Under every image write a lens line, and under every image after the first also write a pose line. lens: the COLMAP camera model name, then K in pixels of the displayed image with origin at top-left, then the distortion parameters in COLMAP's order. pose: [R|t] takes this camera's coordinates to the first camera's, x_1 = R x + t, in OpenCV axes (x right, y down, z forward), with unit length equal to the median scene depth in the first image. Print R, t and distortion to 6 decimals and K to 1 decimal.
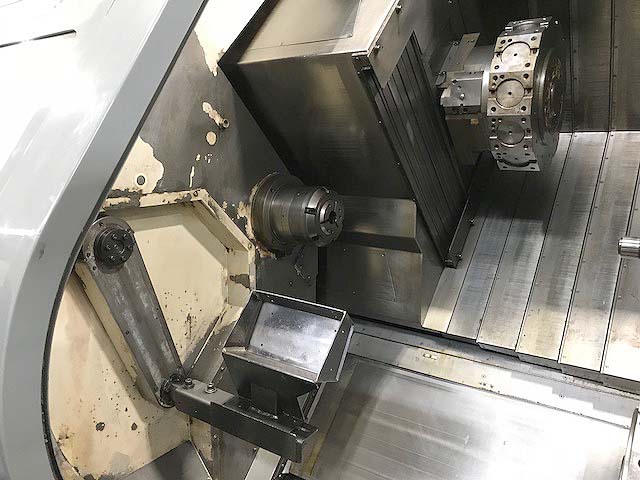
lens RADIAL K [[529.0, 0, 321.8], [0, 529.0, 240.5], [0, 0, 1]] dist [0.035274, -0.051588]
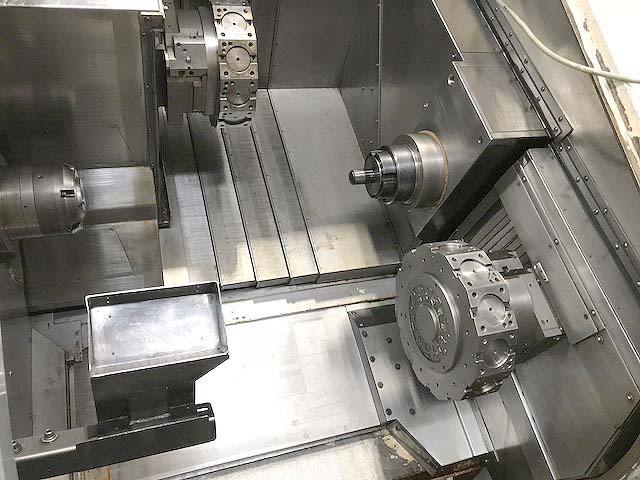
lens RADIAL K [[529.0, 0, 322.1], [0, 529.0, 241.5], [0, 0, 1]] dist [0.035274, -0.051588]
pose [[0.569174, -0.241901, 0.785828, -0.470450], [0.169661, 0.969727, 0.175625, -0.062374], [-0.804522, 0.033363, 0.592984, 0.179265]]
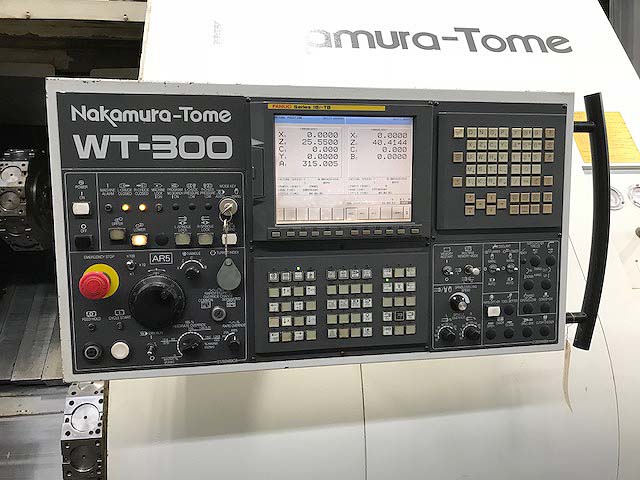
lens RADIAL K [[529.0, 0, 322.0], [0, 529.0, 235.5], [0, 0, 1]] dist [0.035274, -0.051588]
pose [[0.738822, -0.065733, 0.670687, -0.000621], [0.142665, 0.987931, -0.060332, 0.025887], [-0.658626, 0.140258, 0.739283, -0.569361]]
